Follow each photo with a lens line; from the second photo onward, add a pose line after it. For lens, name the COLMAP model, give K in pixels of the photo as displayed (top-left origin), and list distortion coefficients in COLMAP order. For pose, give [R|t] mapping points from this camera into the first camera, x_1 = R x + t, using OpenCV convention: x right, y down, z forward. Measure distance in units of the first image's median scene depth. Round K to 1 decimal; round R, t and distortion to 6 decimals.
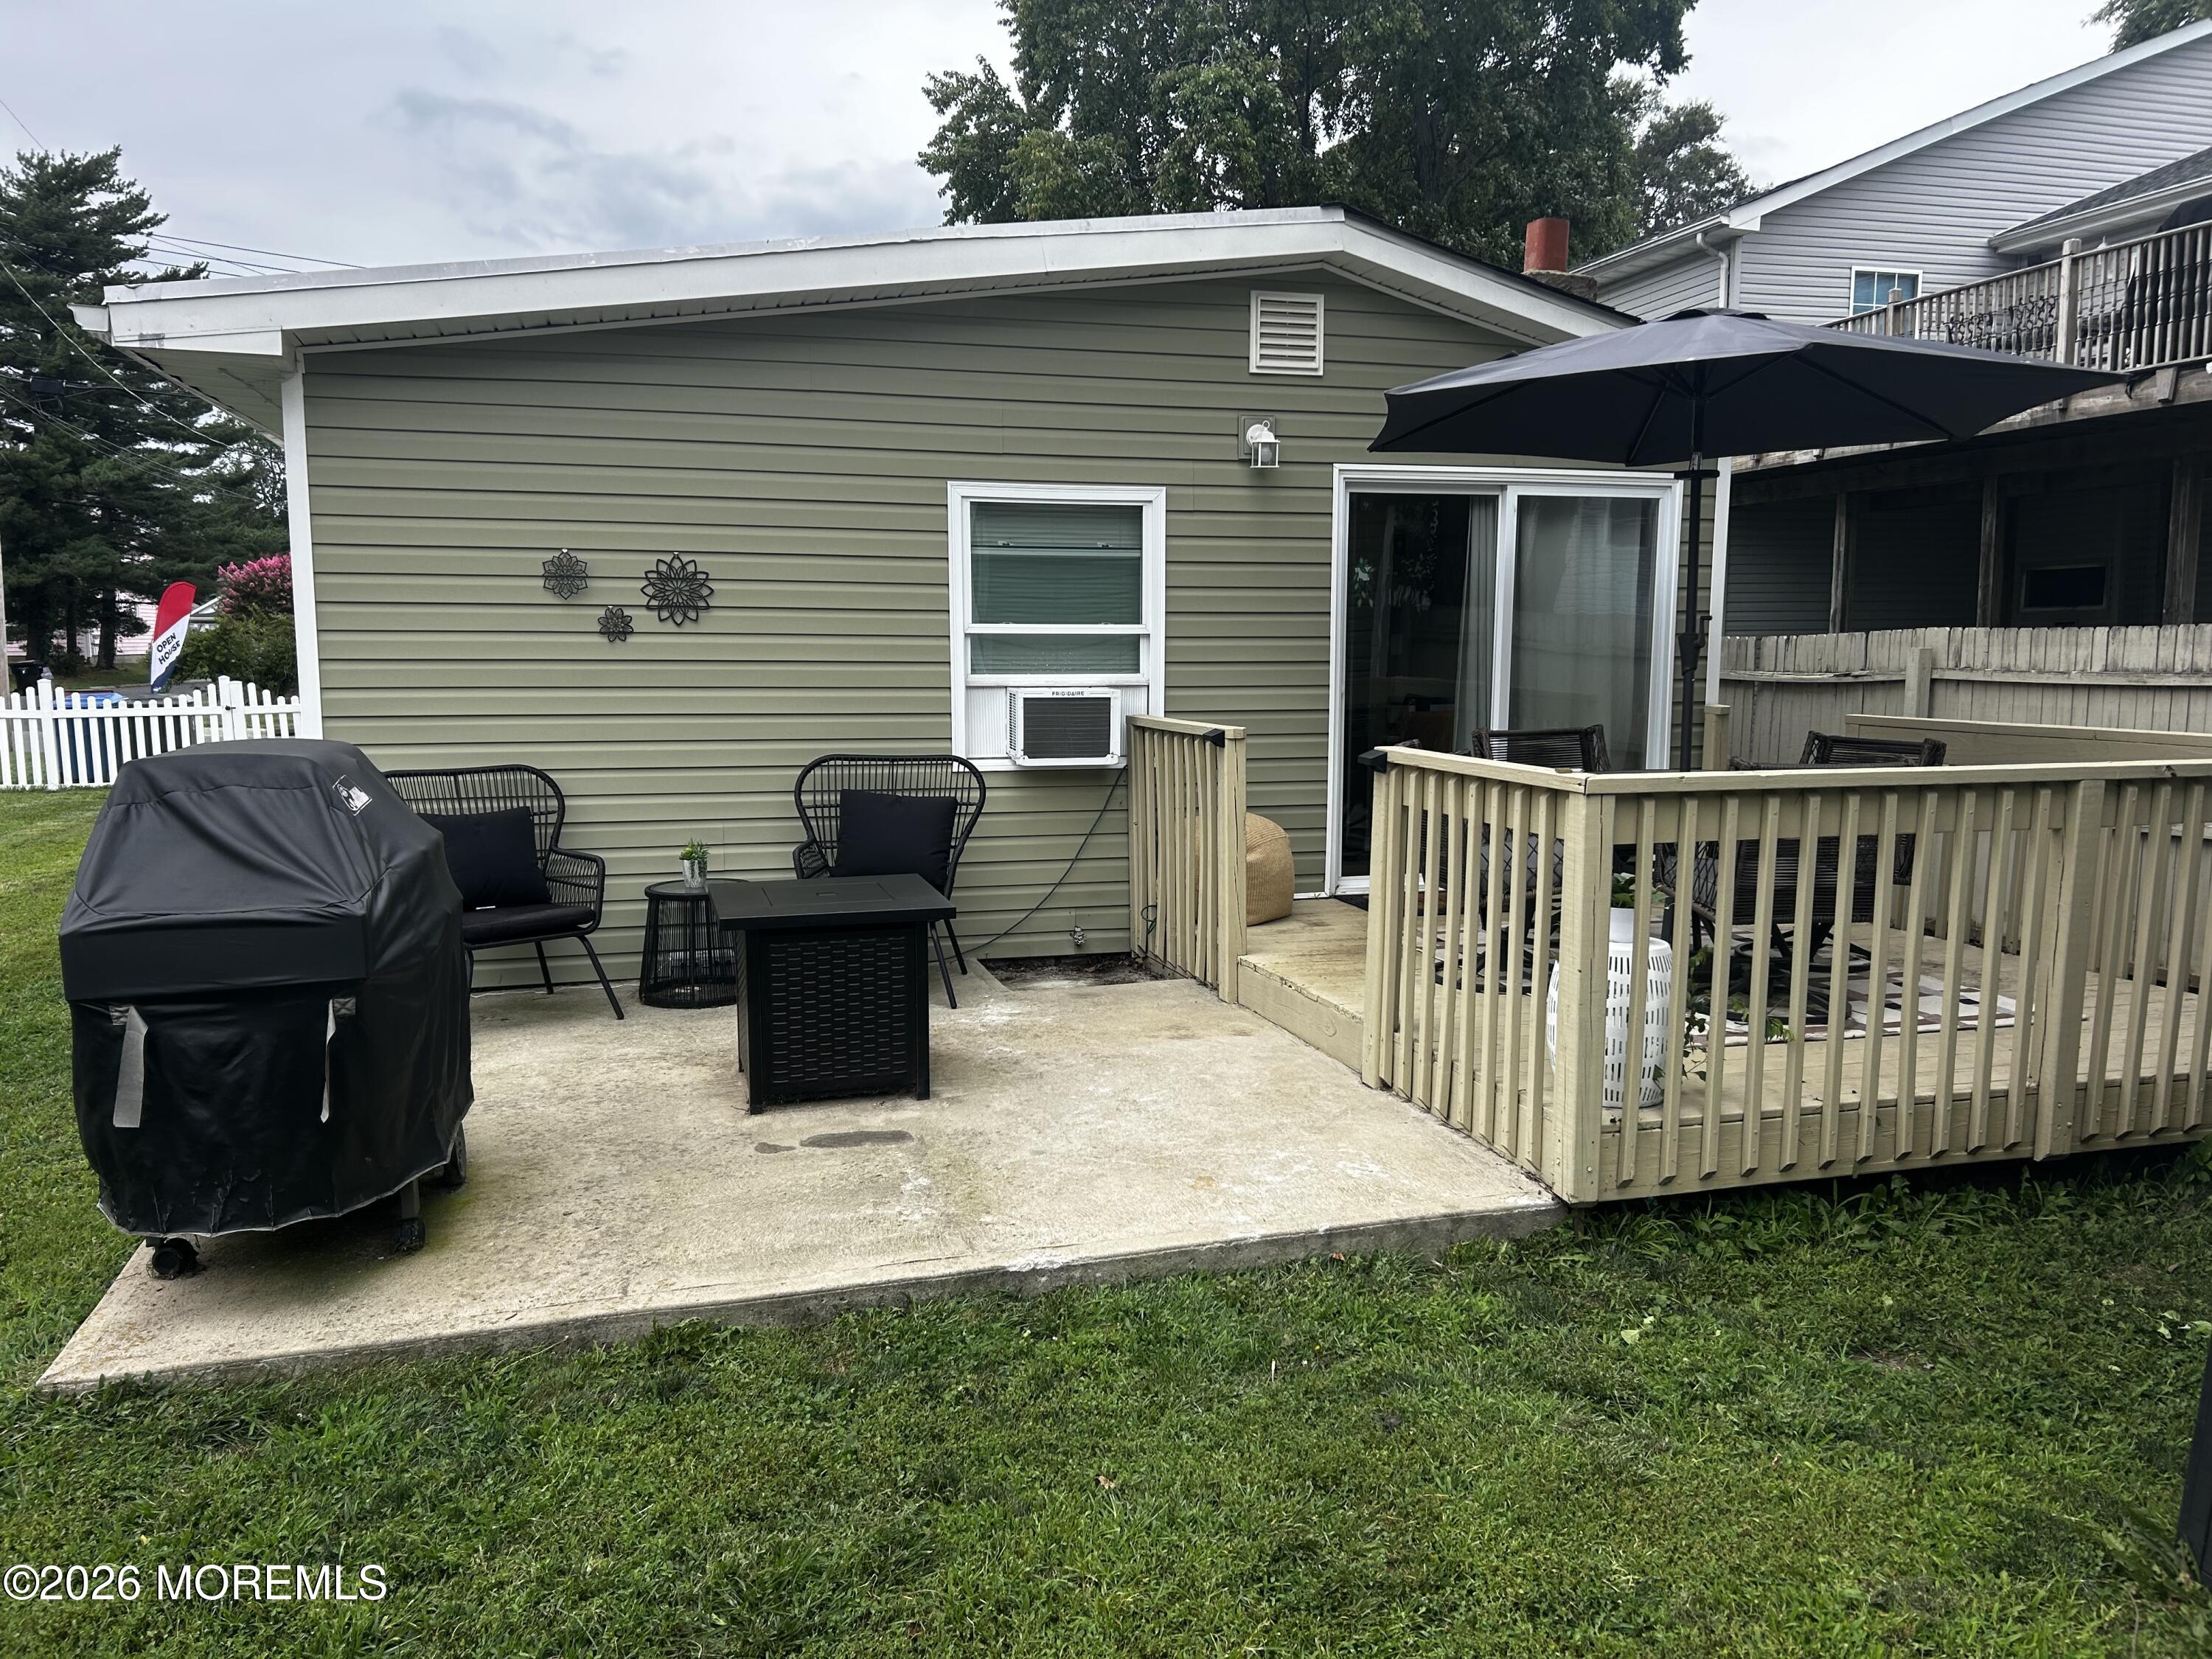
lens RADIAL K [[1676.3, 0, 1130.1], [0, 1676.3, 909.7], [0, 0, 1]] dist [0.069434, -0.117820]
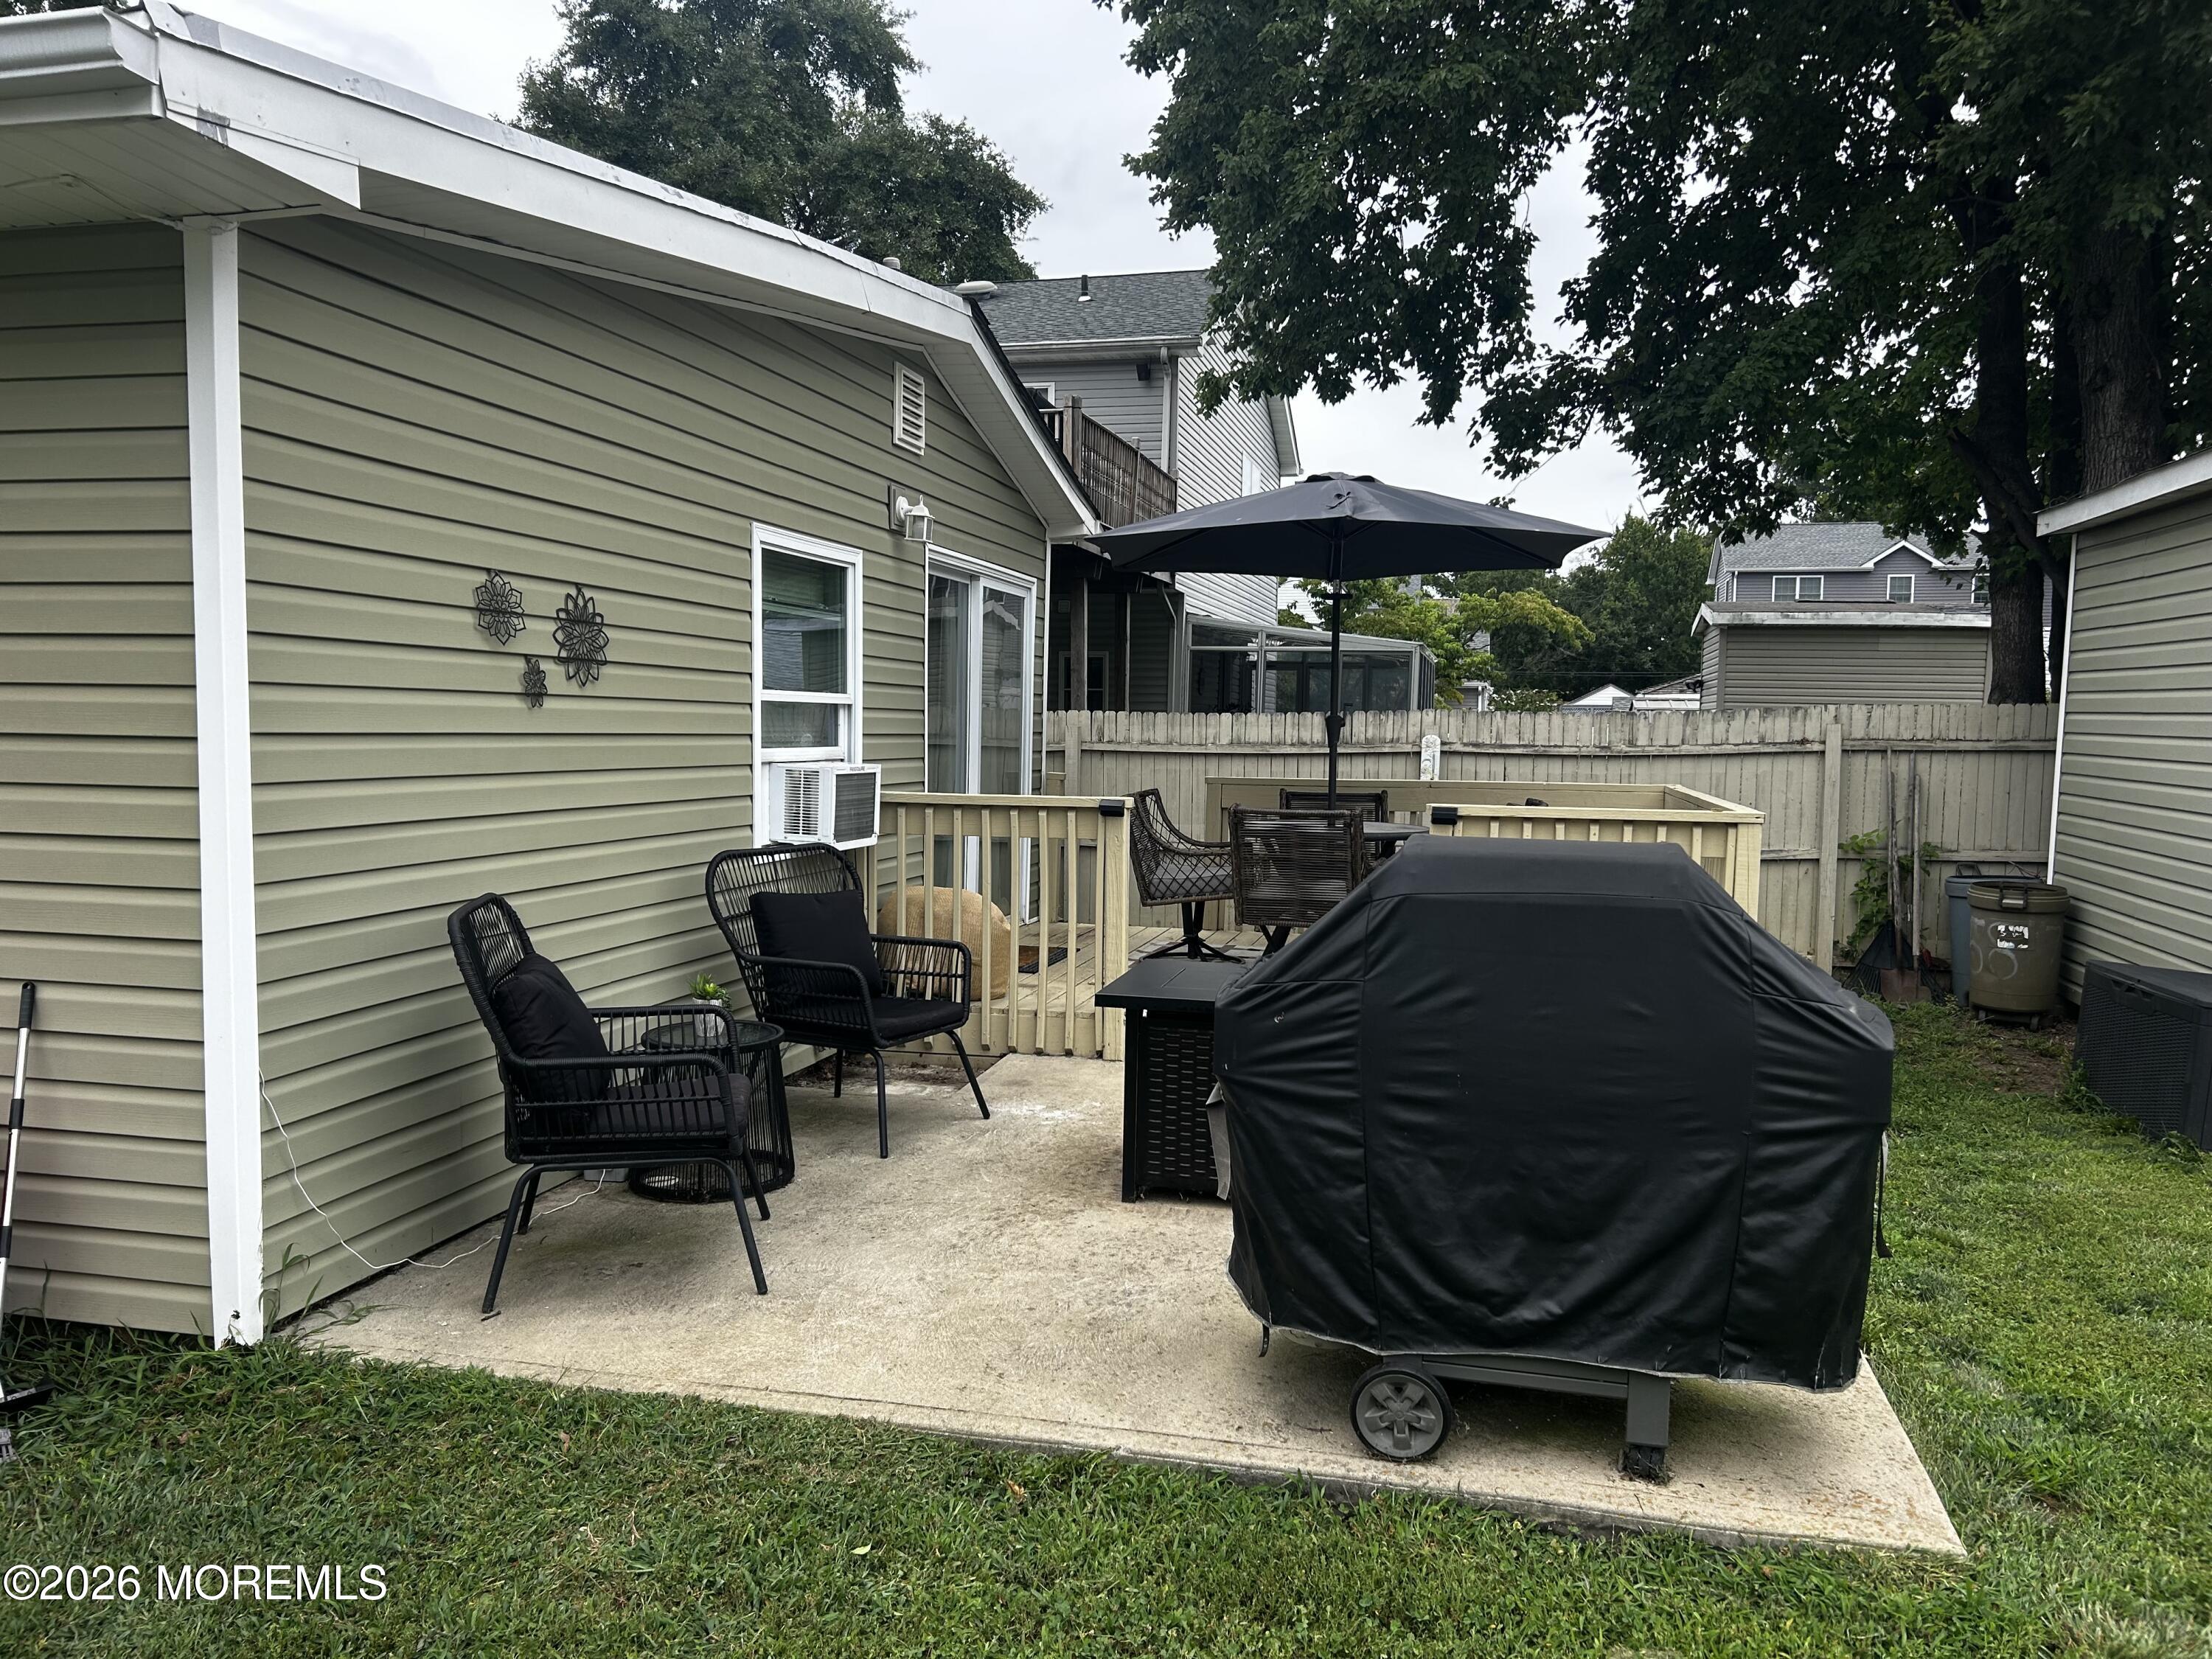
lens RADIAL K [[1676.3, 0, 1130.1], [0, 1676.3, 909.7], [0, 0, 1]] dist [0.069434, -0.117820]
pose [[0.482010, -0.089428, 0.871590, -0.791440], [0.122789, 0.991855, 0.033862, -0.068989], [-0.867519, 0.090700, 0.489065, 0.450860]]
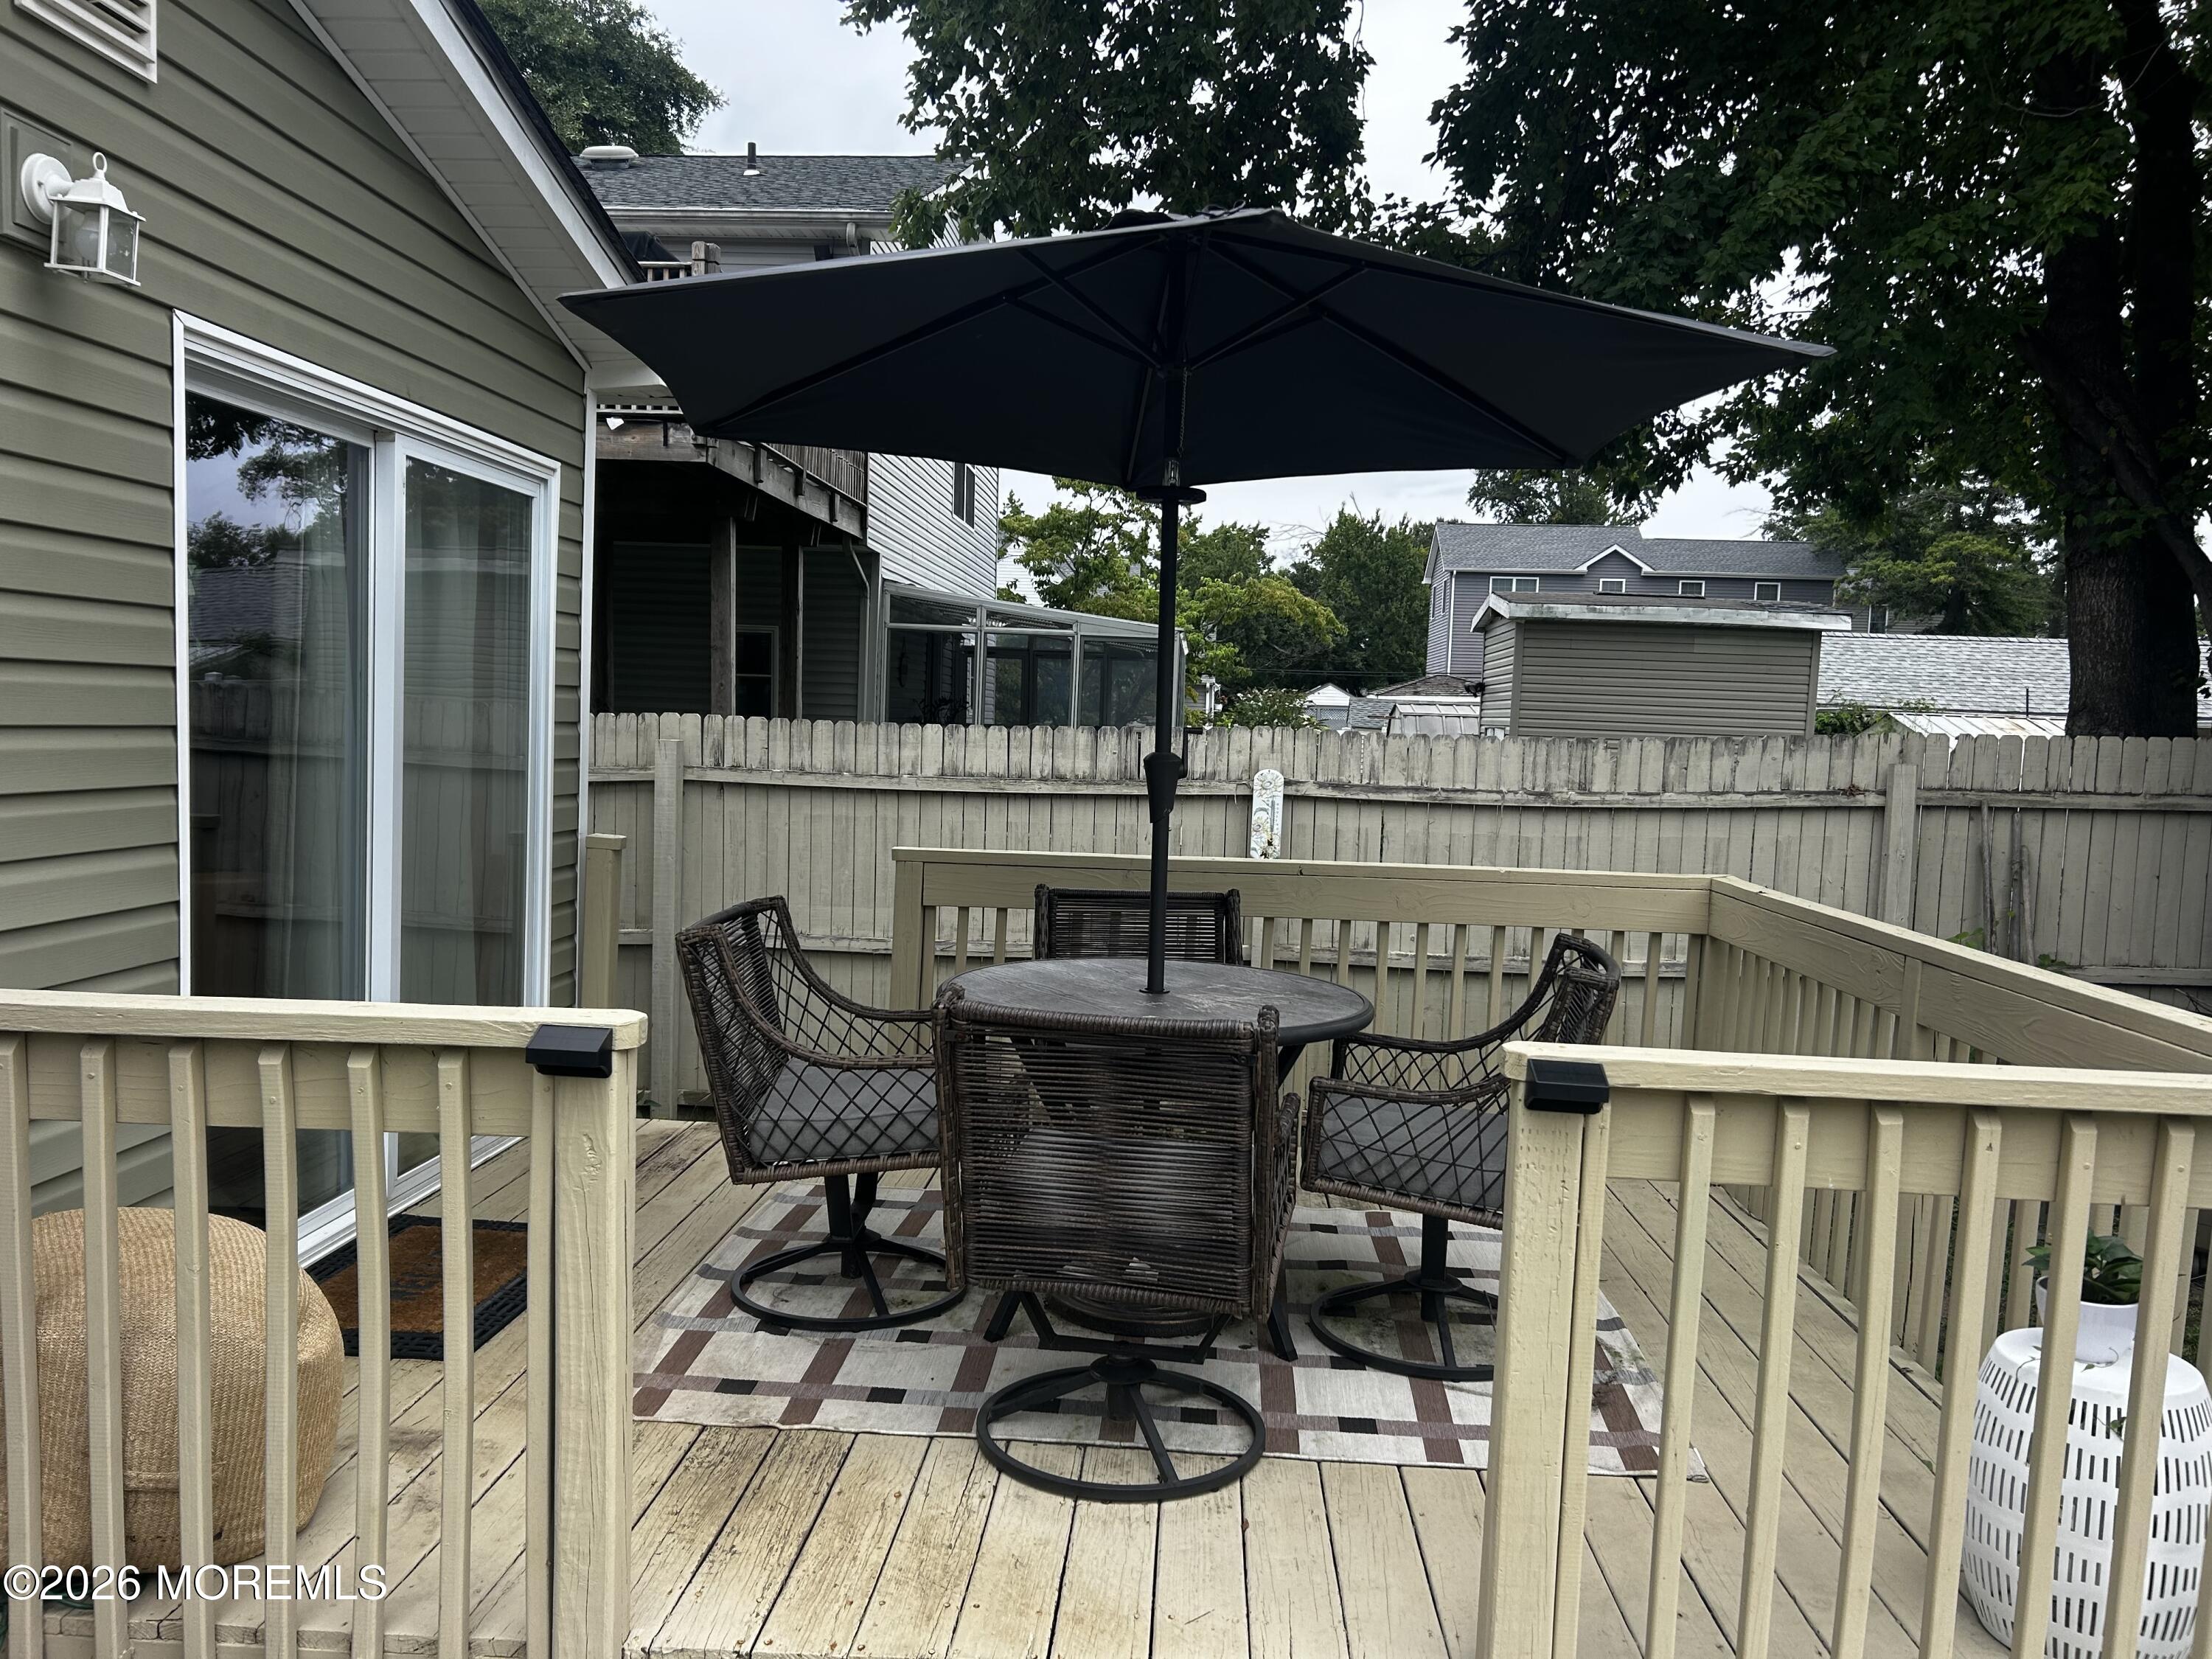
lens RADIAL K [[1690.9, 0, 1106.0], [0, 1690.9, 829.5], [0, 0, 1]] dist [0.213018, -0.345579]
pose [[0.338889, -0.048943, 0.939552, -0.227342], [0.111274, 0.993722, 0.011629, -0.129360], [-0.934223, 0.100606, 0.342208, 0.713702]]
